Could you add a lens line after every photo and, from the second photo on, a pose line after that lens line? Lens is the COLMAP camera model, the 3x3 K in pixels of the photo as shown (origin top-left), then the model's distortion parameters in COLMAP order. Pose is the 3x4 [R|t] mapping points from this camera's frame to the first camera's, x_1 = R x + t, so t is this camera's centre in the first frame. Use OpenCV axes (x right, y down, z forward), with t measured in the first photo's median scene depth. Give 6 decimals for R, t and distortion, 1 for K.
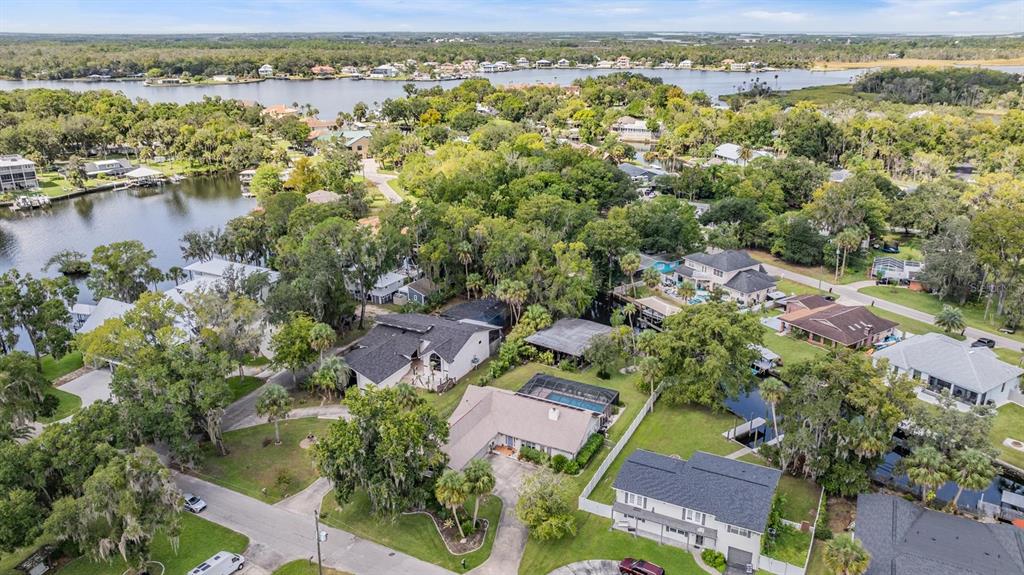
lens RADIAL K [[748.2, 0, 512.0], [0, 748.2, 287.5], [0, 0, 1]] dist [-0.003504, -0.000529]
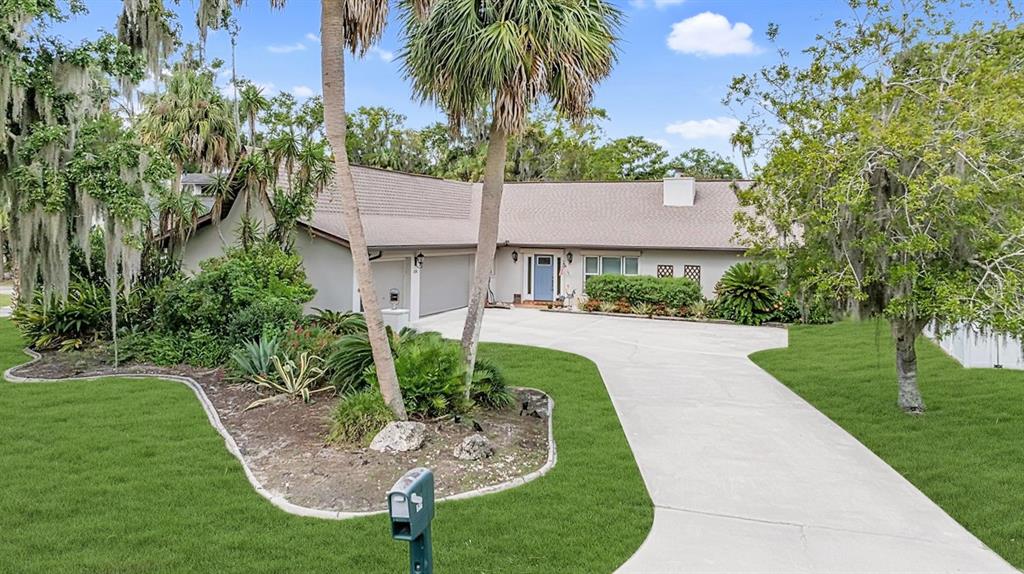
lens RADIAL K [[732.5, 0, 516.6], [0, 732.5, 269.3], [0, 0, 1]] dist [-0.015662, 0.003521]
pose [[0.991531, 0.006906, 0.129688, -0.055870], [0.032401, 0.953854, -0.298517, 0.317351], [-0.125765, 0.300190, 0.945552, 0.797796]]
